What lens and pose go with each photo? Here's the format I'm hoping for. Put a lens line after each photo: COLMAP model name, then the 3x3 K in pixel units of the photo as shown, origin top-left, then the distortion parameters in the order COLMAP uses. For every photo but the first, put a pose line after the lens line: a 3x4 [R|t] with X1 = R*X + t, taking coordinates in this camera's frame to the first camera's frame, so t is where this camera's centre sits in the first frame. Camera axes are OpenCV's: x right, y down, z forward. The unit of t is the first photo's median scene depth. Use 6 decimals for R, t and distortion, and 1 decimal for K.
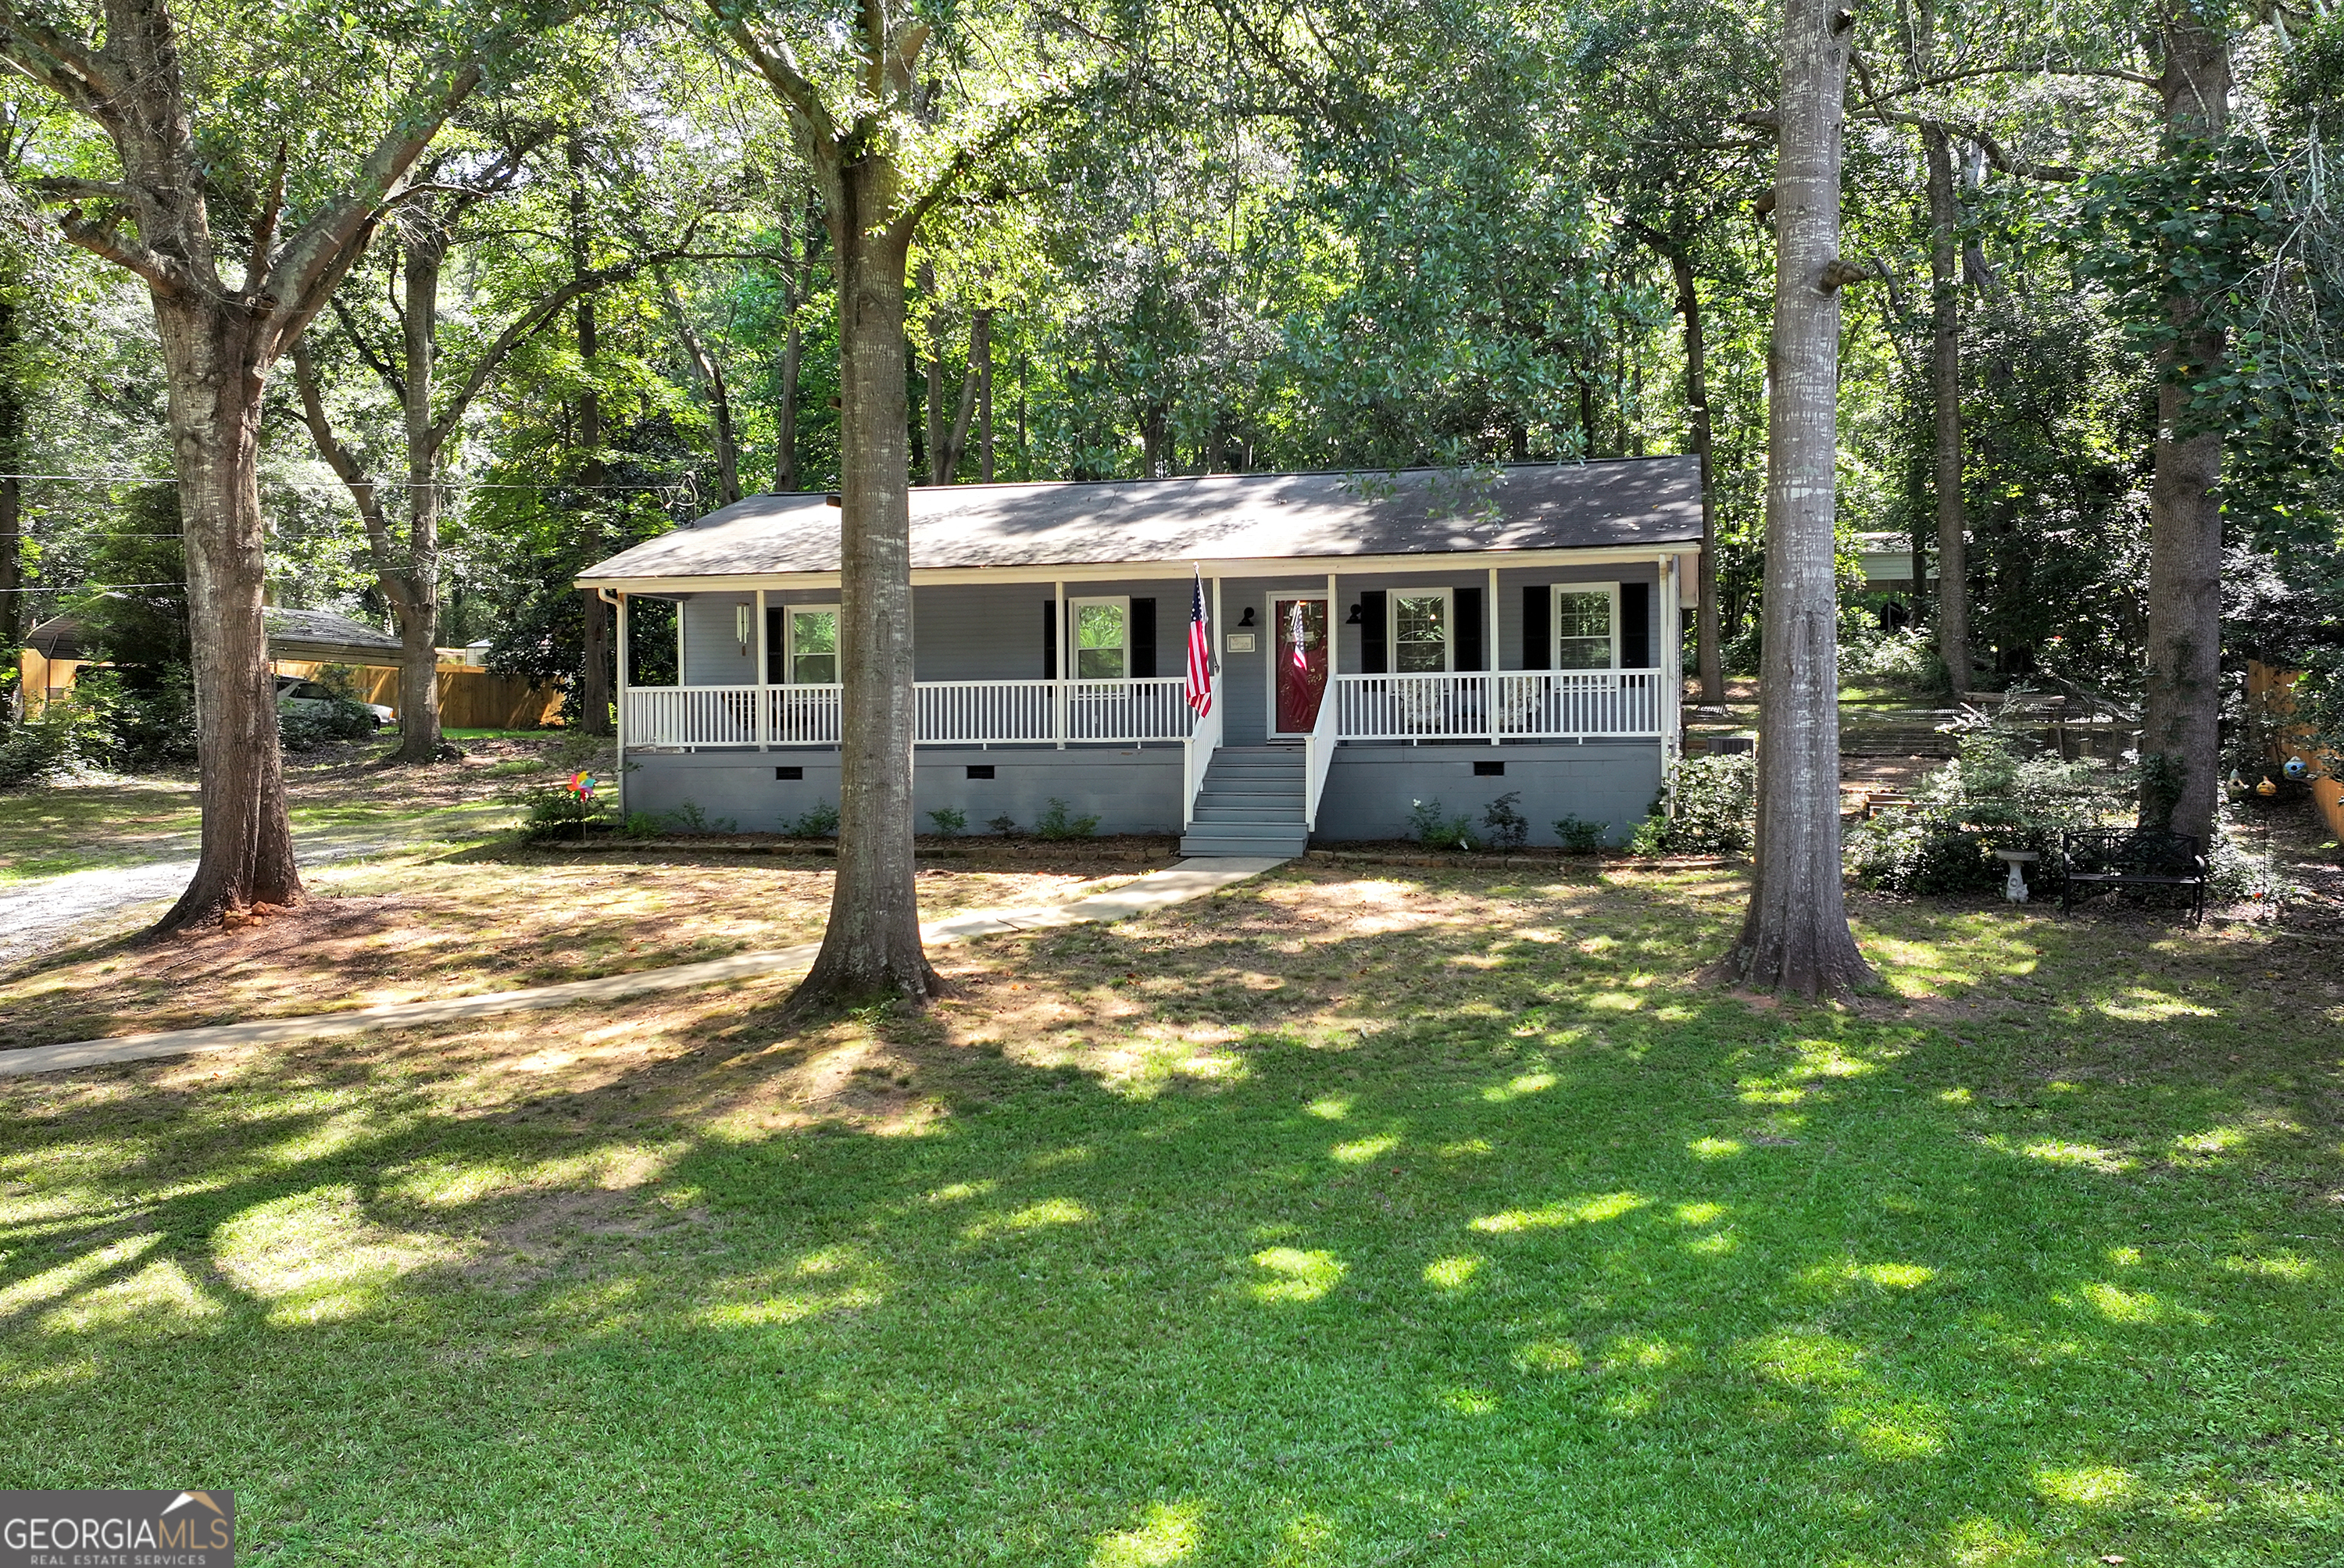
lens RADIAL K [[1926.2, 0, 1176.5], [0, 1926.2, 777.7], [0, 0, 1]] dist [-0.007656, 0.012307]
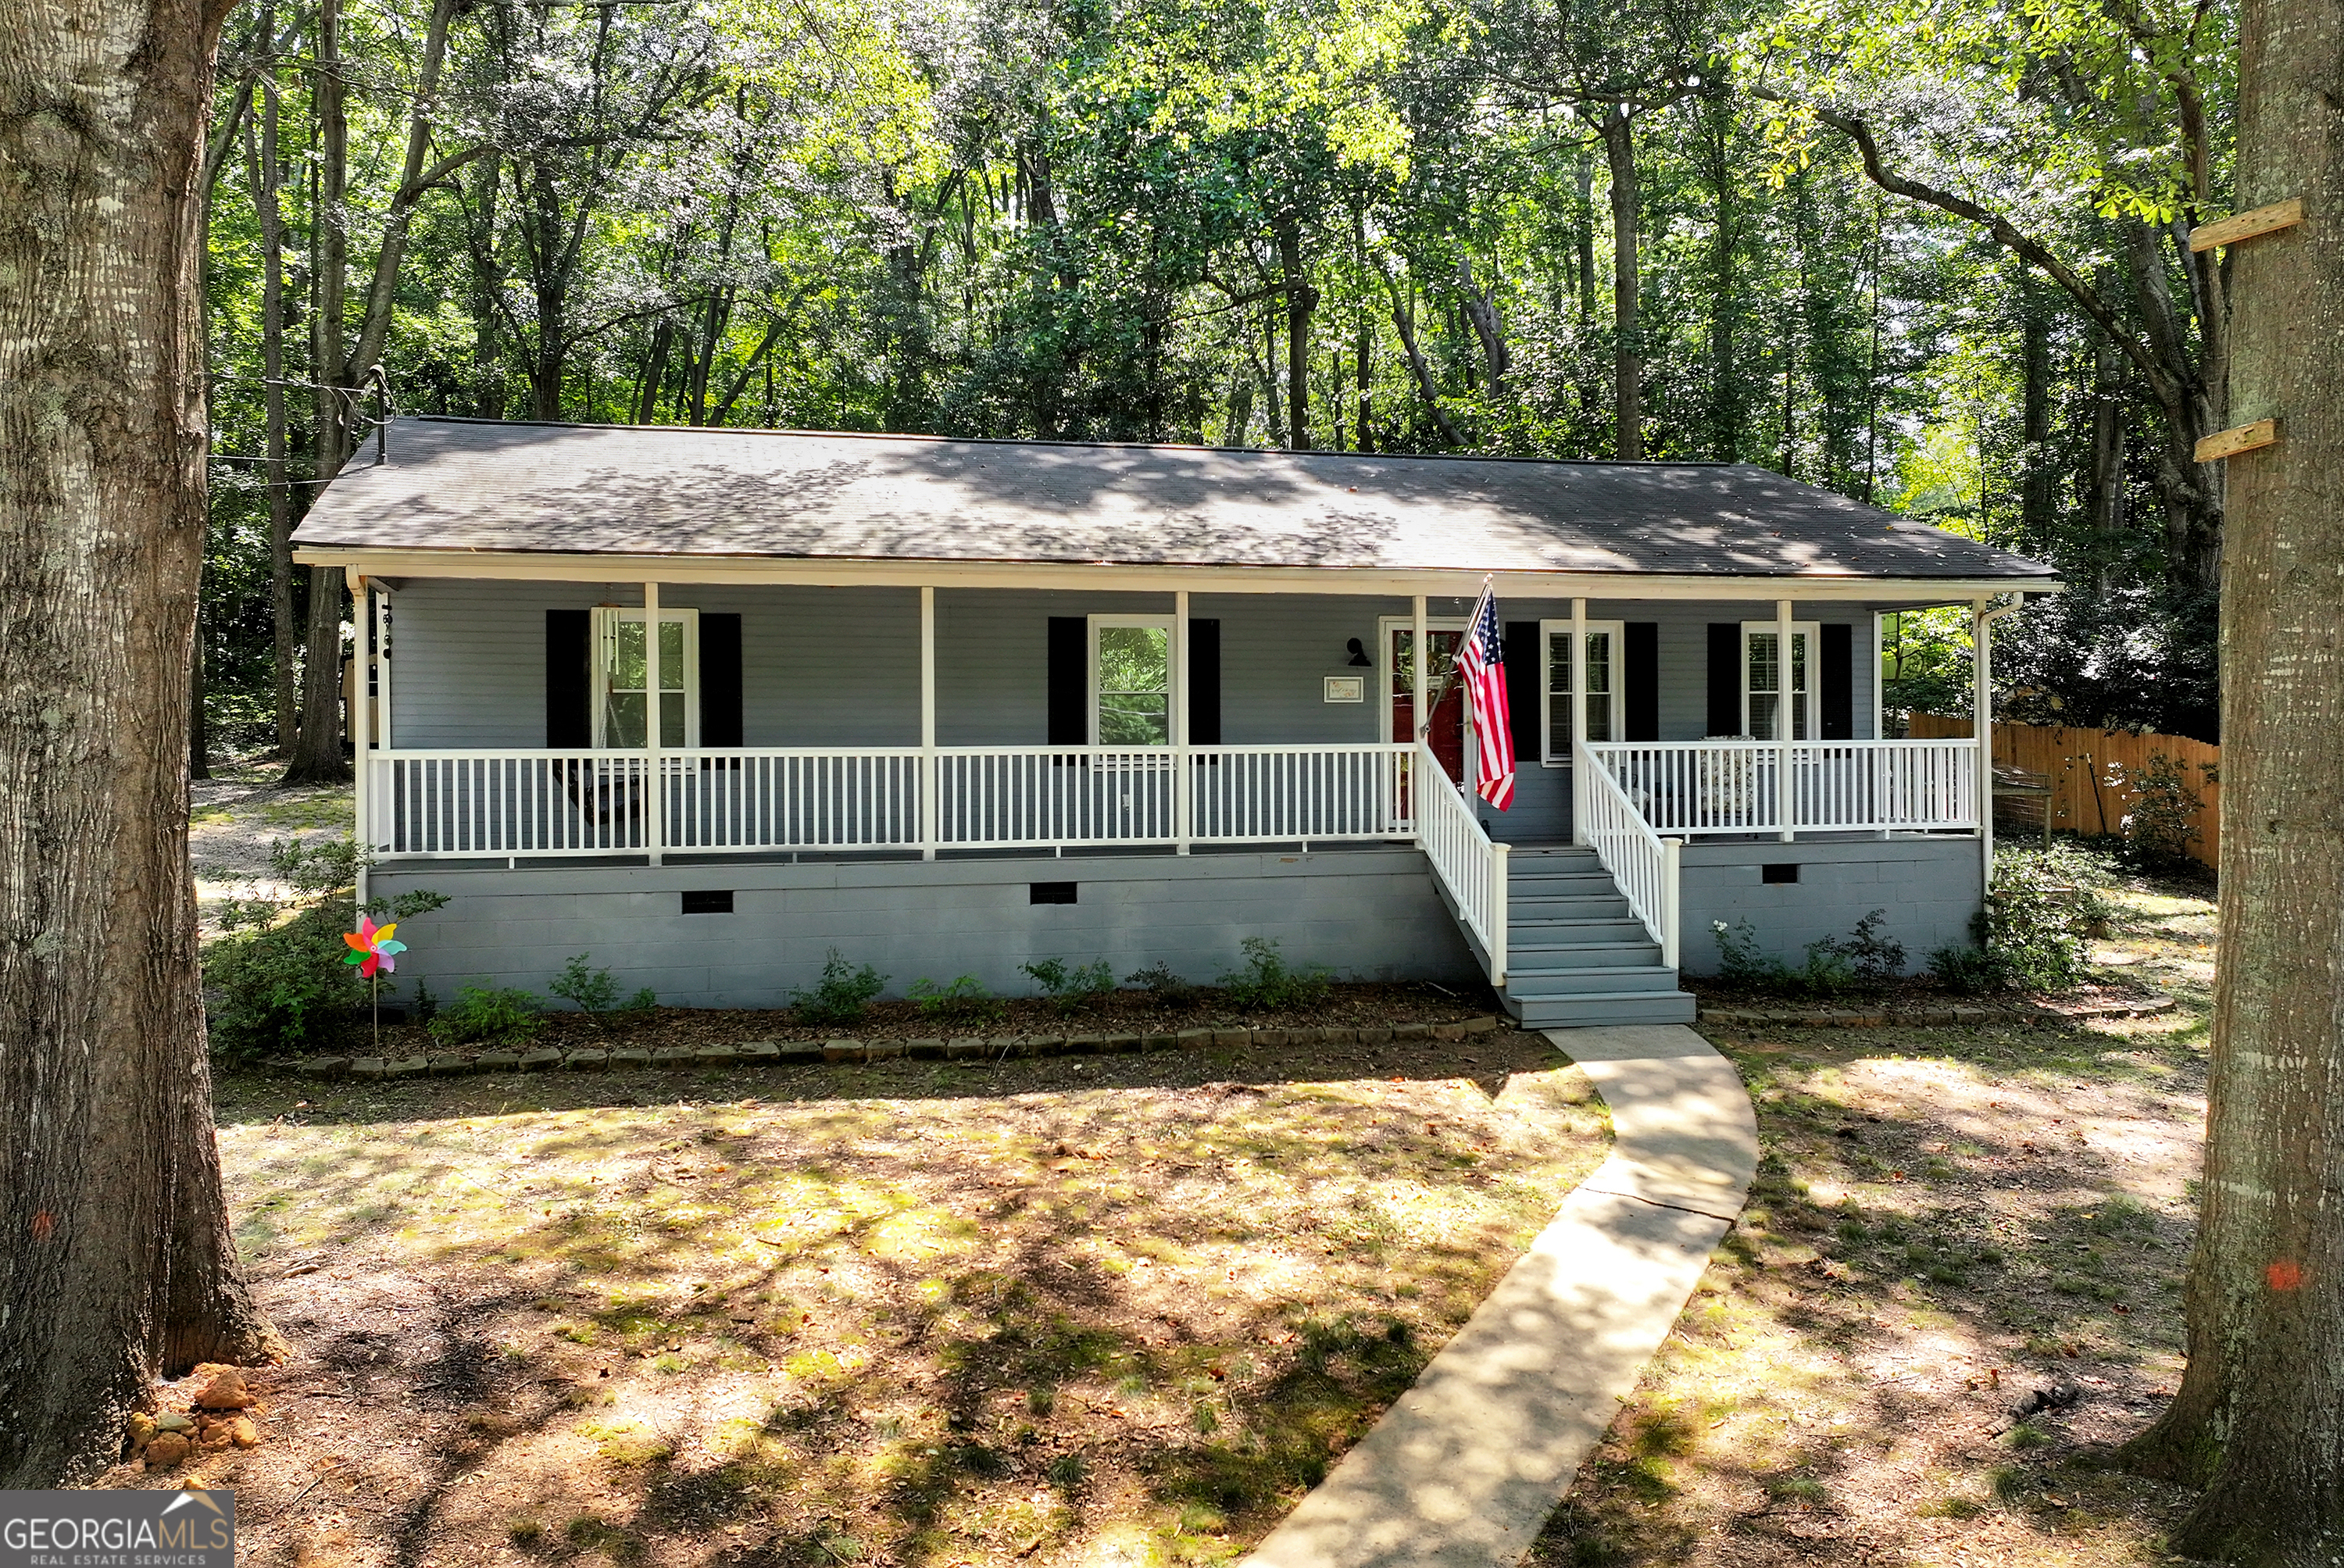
lens RADIAL K [[2153.7, 0, 1168.3], [0, 2153.7, 799.8], [0, 0, 1]] dist [0.045408, 0.000000]
pose [[0.890810, -0.000921, 0.454375, -0.403442], [0.014963, 0.999515, -0.027310, -0.014123], [-0.454129, 0.031127, 0.890392, 0.389494]]
